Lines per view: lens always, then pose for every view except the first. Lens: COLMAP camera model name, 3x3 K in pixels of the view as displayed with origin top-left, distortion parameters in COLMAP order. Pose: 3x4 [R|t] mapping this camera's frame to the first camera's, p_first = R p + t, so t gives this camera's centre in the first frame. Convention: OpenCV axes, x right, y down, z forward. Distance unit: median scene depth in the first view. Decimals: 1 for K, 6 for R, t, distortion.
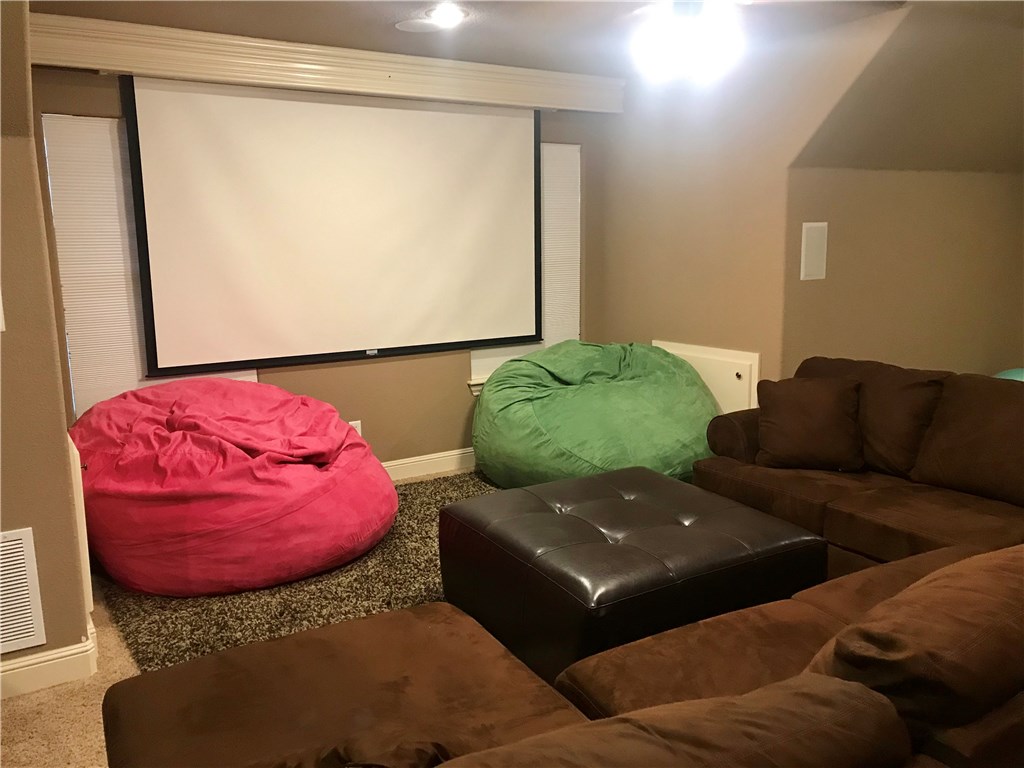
lens RADIAL K [[844.2, 0, 513.2], [0, 844.2, 384.1], [0, 0, 1]] dist [0.000994, -0.005507]
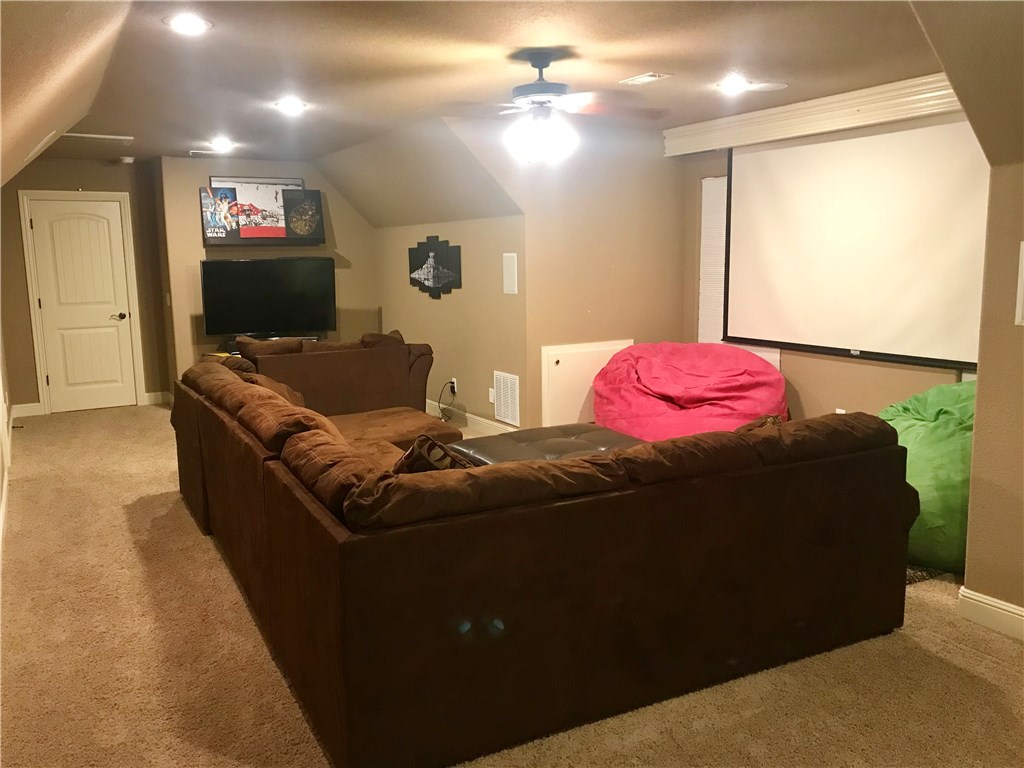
lens RADIAL K [[844.2, 0, 512.8], [0, 844.2, 384.4], [0, 0, 1]] dist [0.000994, -0.005507]
pose [[-0.069584, 0.171119, -0.982790, 1.052267], [-0.147837, 0.972531, 0.179800, -0.141136], [0.986561, 0.157804, -0.042375, 0.645754]]
